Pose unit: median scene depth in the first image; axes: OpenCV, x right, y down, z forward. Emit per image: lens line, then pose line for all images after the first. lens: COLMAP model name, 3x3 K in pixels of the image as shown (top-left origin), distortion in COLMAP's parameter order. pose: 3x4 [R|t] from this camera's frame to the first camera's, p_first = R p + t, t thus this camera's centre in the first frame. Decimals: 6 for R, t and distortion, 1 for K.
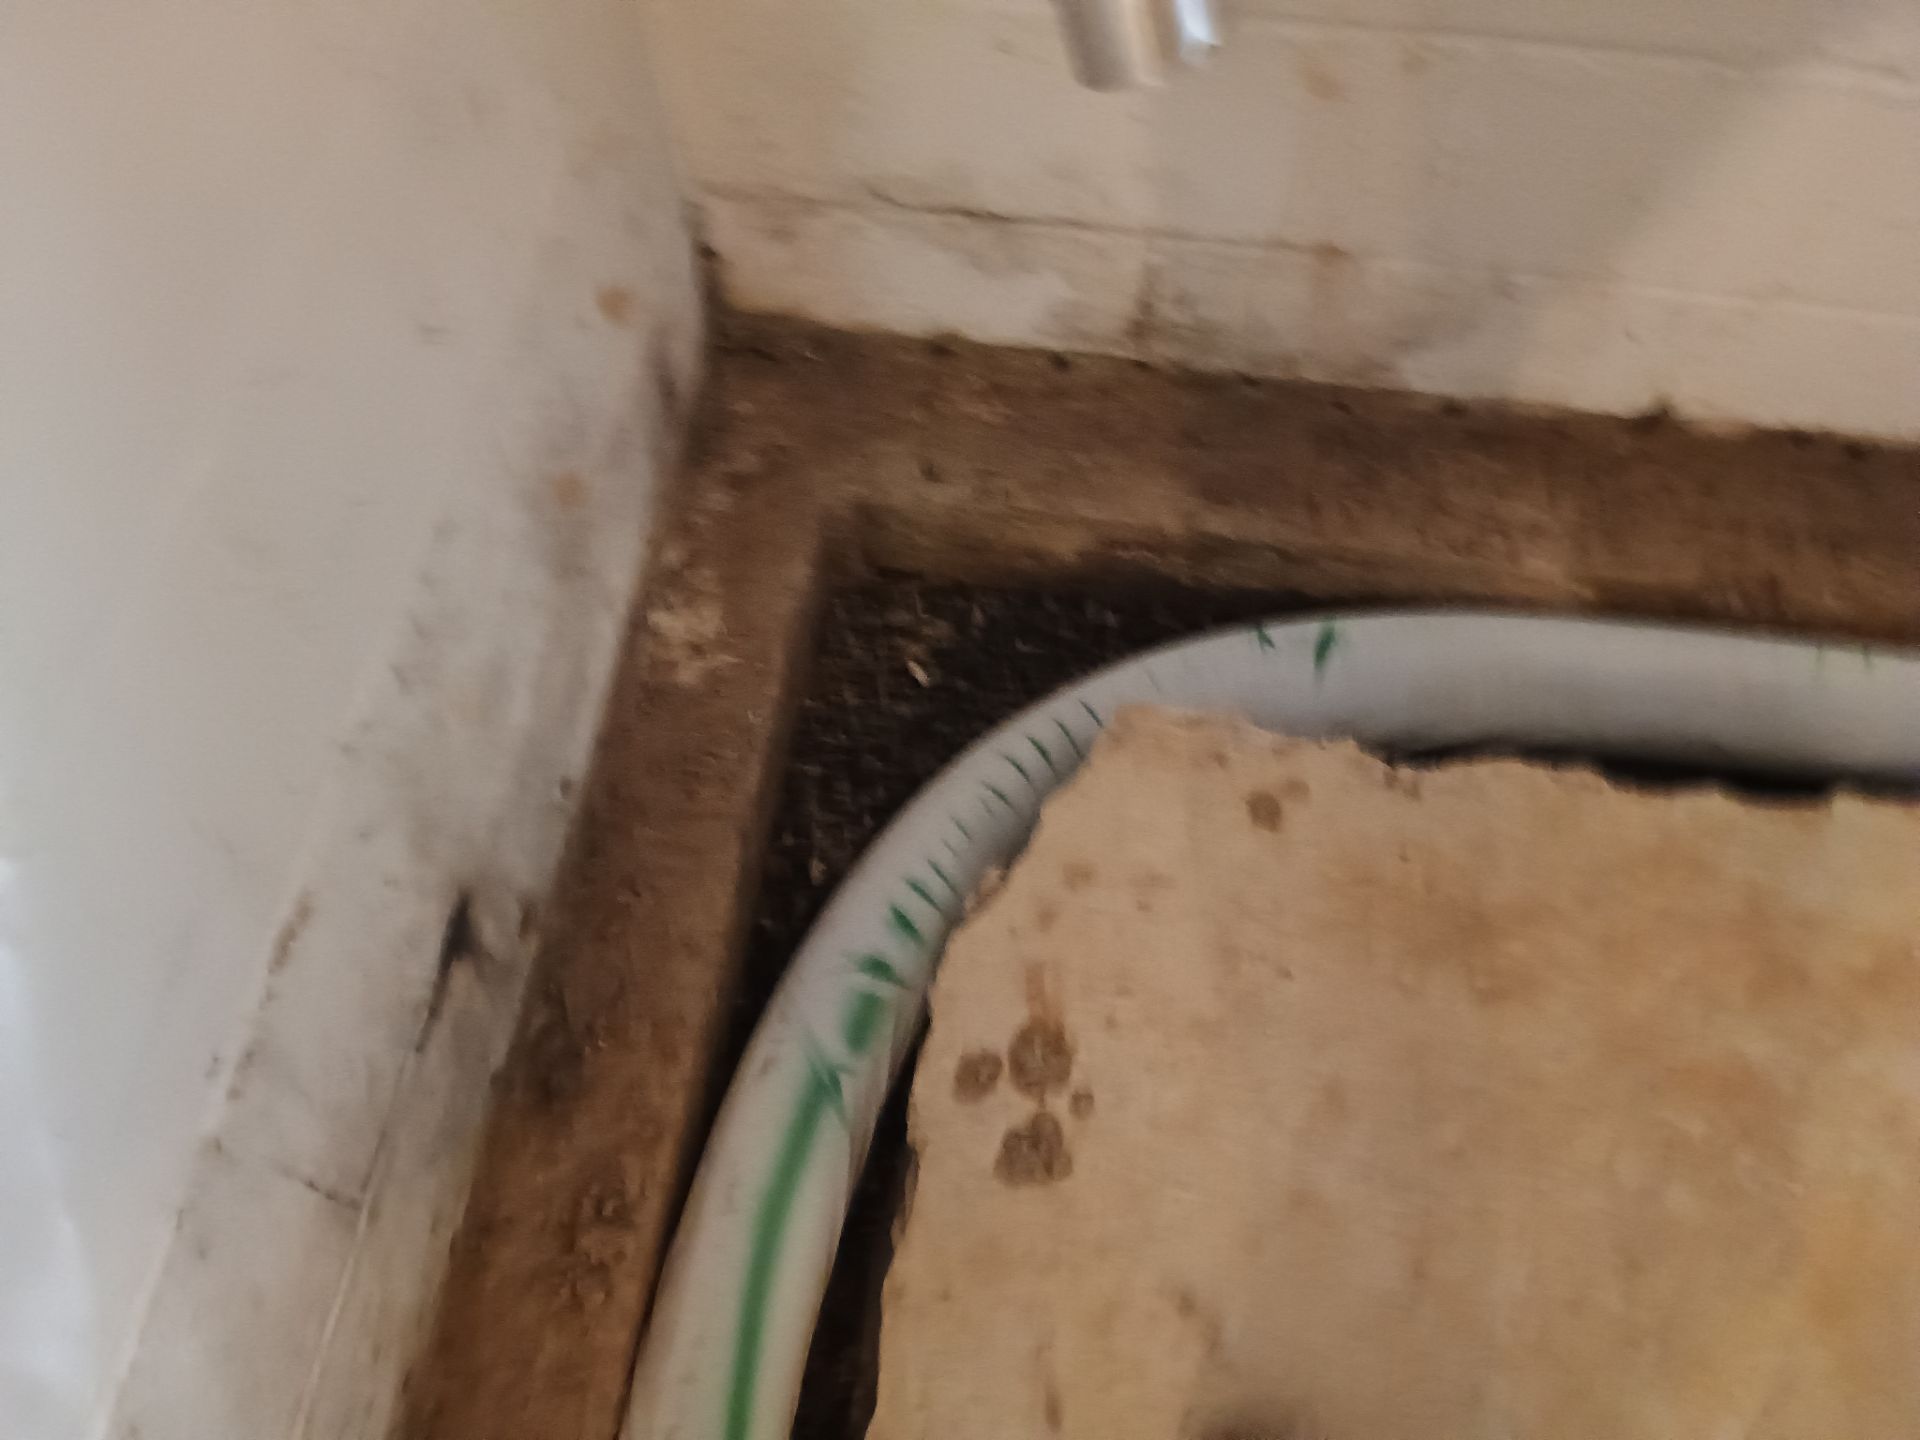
lens RADIAL K [[1608.7, 0, 960.0], [0, 1608.7, 720.0], [0, 0, 1]] dist [0.085219, -0.021001]
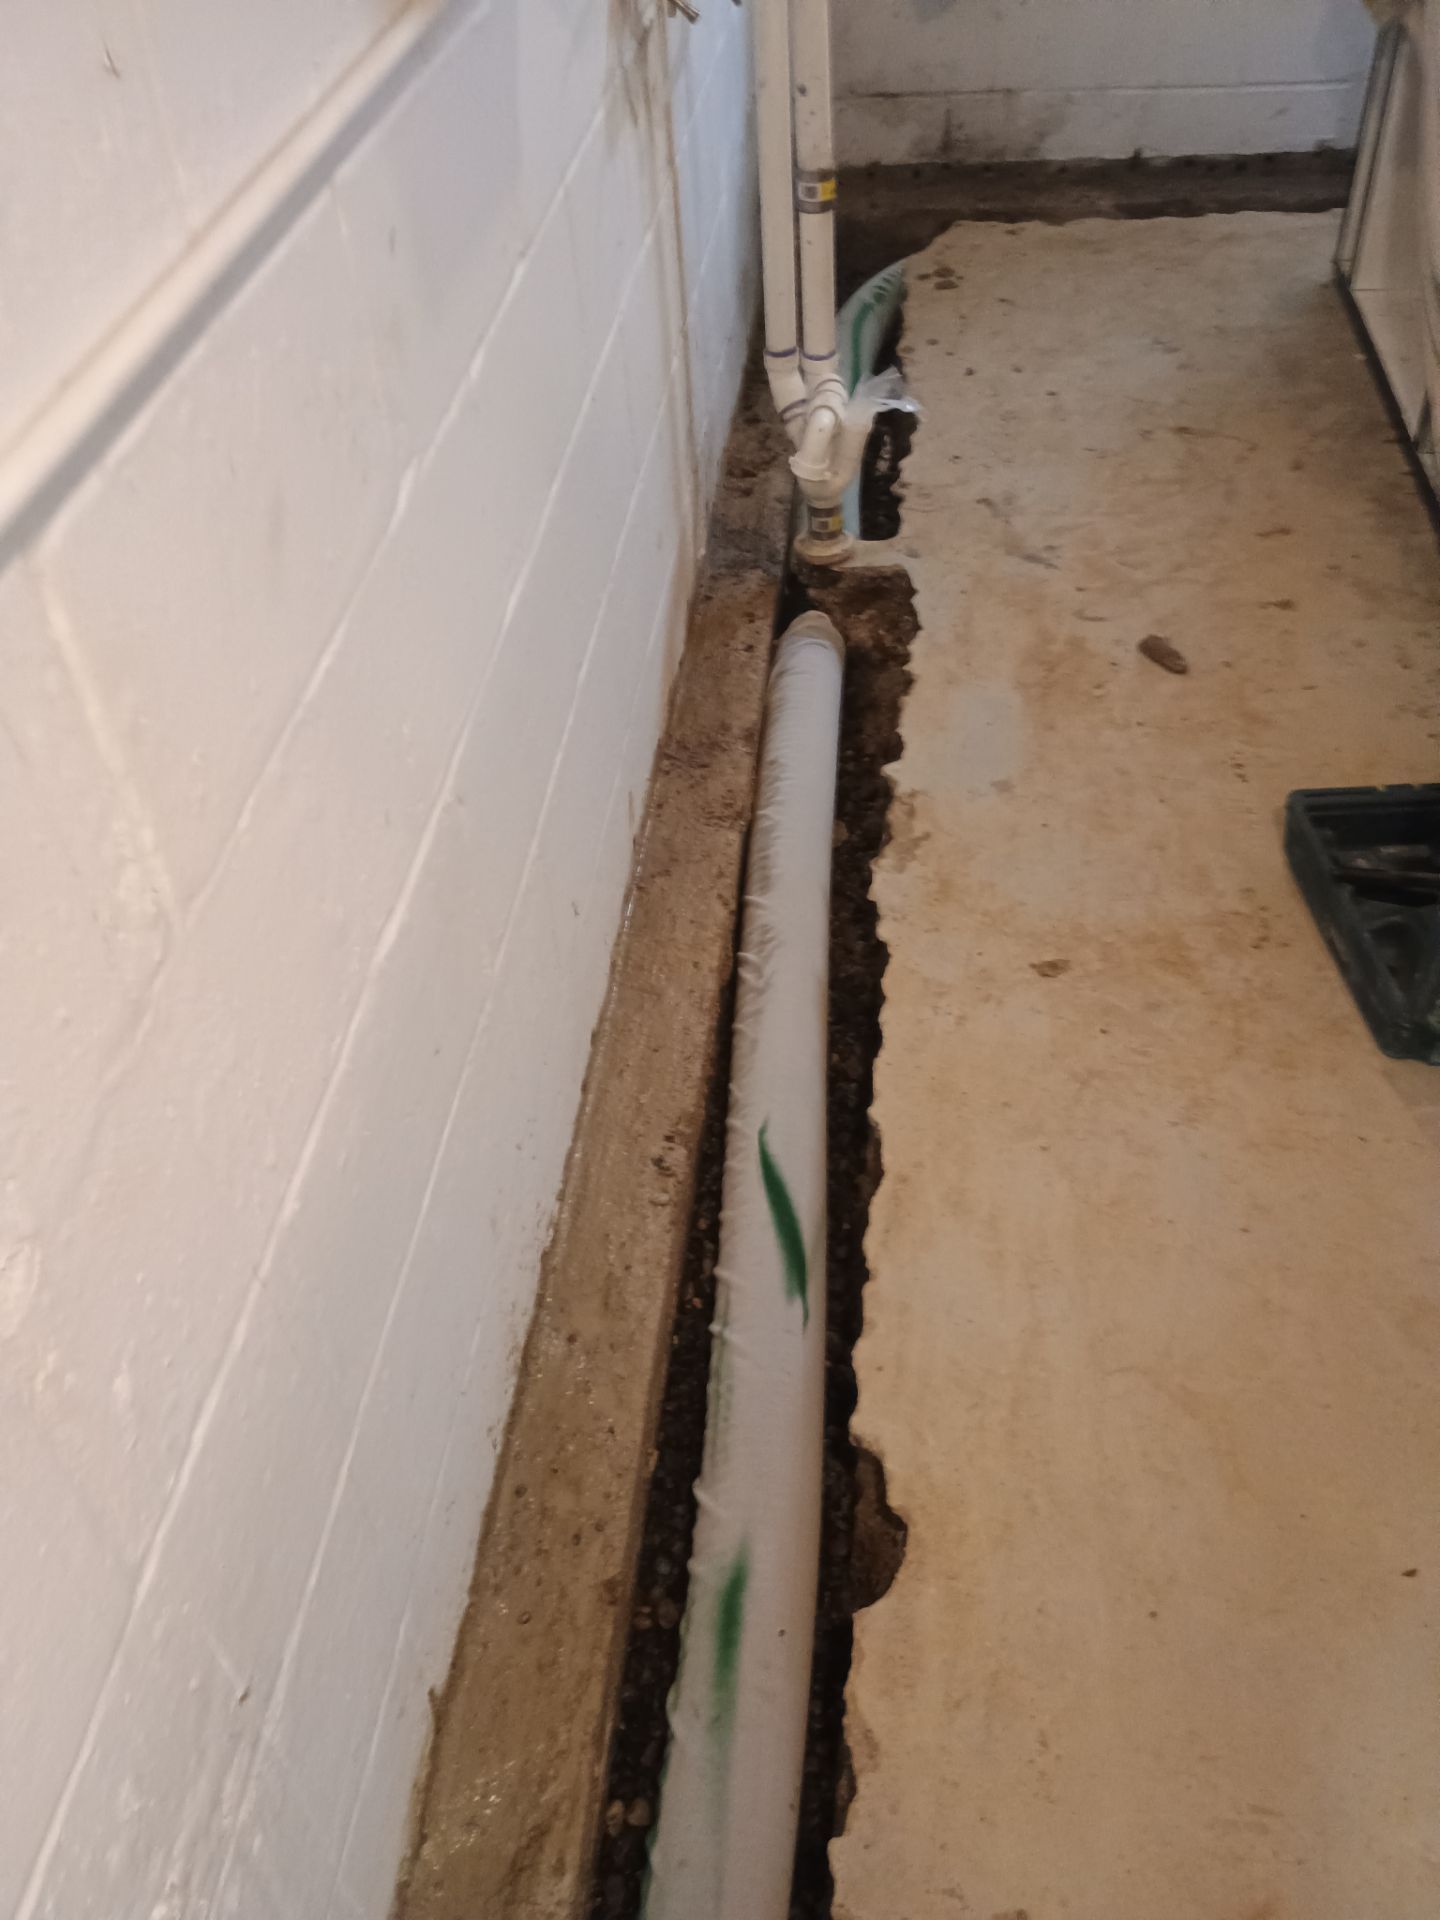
lens RADIAL K [[1621.0, 0, 697.5], [0, 1621.0, 959.7], [0, 0, 1]] dist [0.062371, -0.057559]
pose [[0.996962, -0.077303, -0.009592, -0.405621], [0.069146, 0.934944, -0.347993, 2.073706], [0.035868, 0.346273, 0.937448, -1.202489]]
